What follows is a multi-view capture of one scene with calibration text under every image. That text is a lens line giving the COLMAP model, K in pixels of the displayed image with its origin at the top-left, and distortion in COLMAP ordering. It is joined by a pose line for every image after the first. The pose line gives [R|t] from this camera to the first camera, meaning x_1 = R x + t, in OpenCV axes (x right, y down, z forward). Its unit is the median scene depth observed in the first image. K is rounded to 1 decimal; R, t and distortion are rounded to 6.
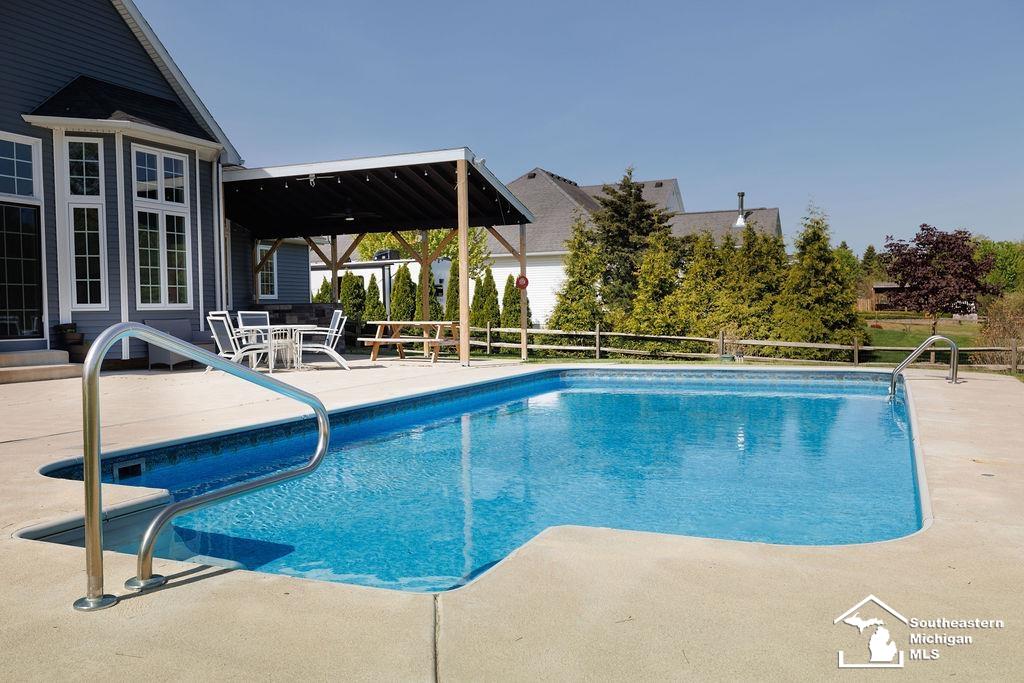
lens RADIAL K [[877.9, 0, 512.0], [0, 877.9, 341.5], [0, 0, 1]] dist [0.006099, 0.009189]
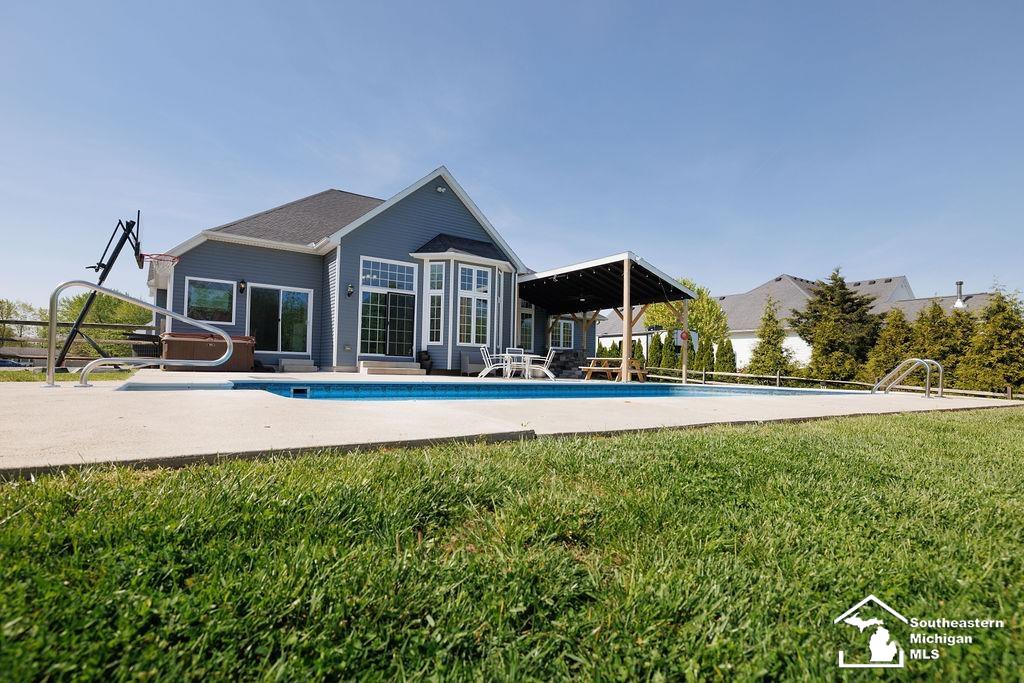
lens RADIAL K [[507.9, 0, 512.0], [0, 507.9, 341.5], [0, 0, 1]] dist [-0.001267, 0.000377]
pose [[0.848926, 0.001912, -0.528508, 0.277942], [-0.053438, 0.995179, -0.082235, 0.041417], [0.525803, 0.098053, 0.844936, 0.087856]]
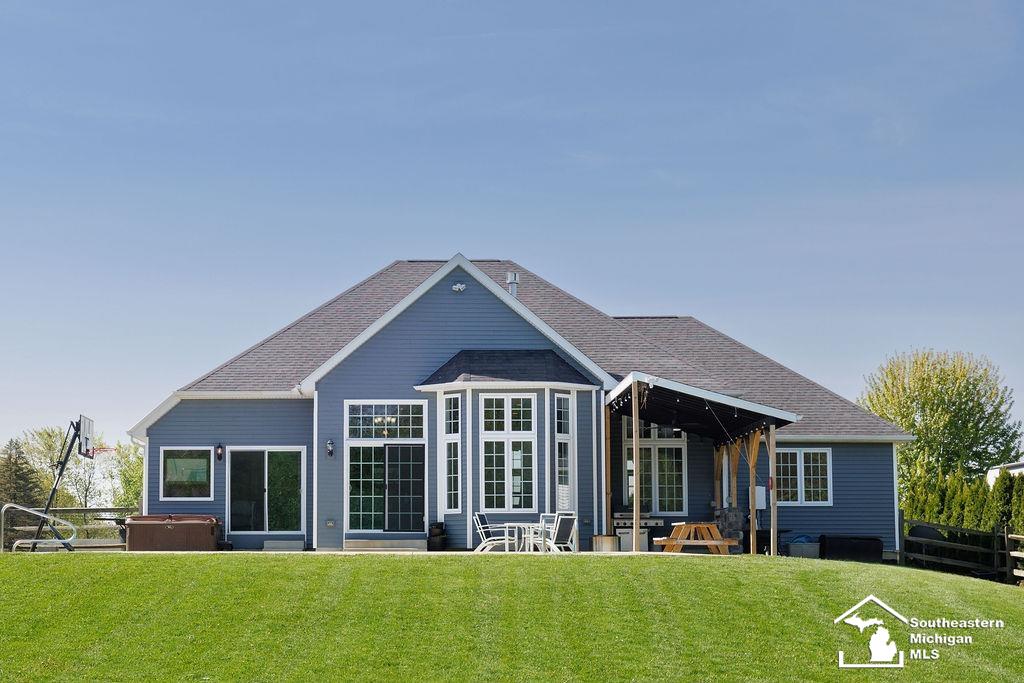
lens RADIAL K [[2040.0, 0, 512.0], [0, 2040.0, 341.5], [0, 0, 1]] dist [0.019883, 0.040879]
pose [[0.426400, -0.091699, -0.899874, 2.402068], [-0.038294, 0.992126, -0.119245, 0.073805], [0.903724, 0.085306, 0.419531, -0.307441]]
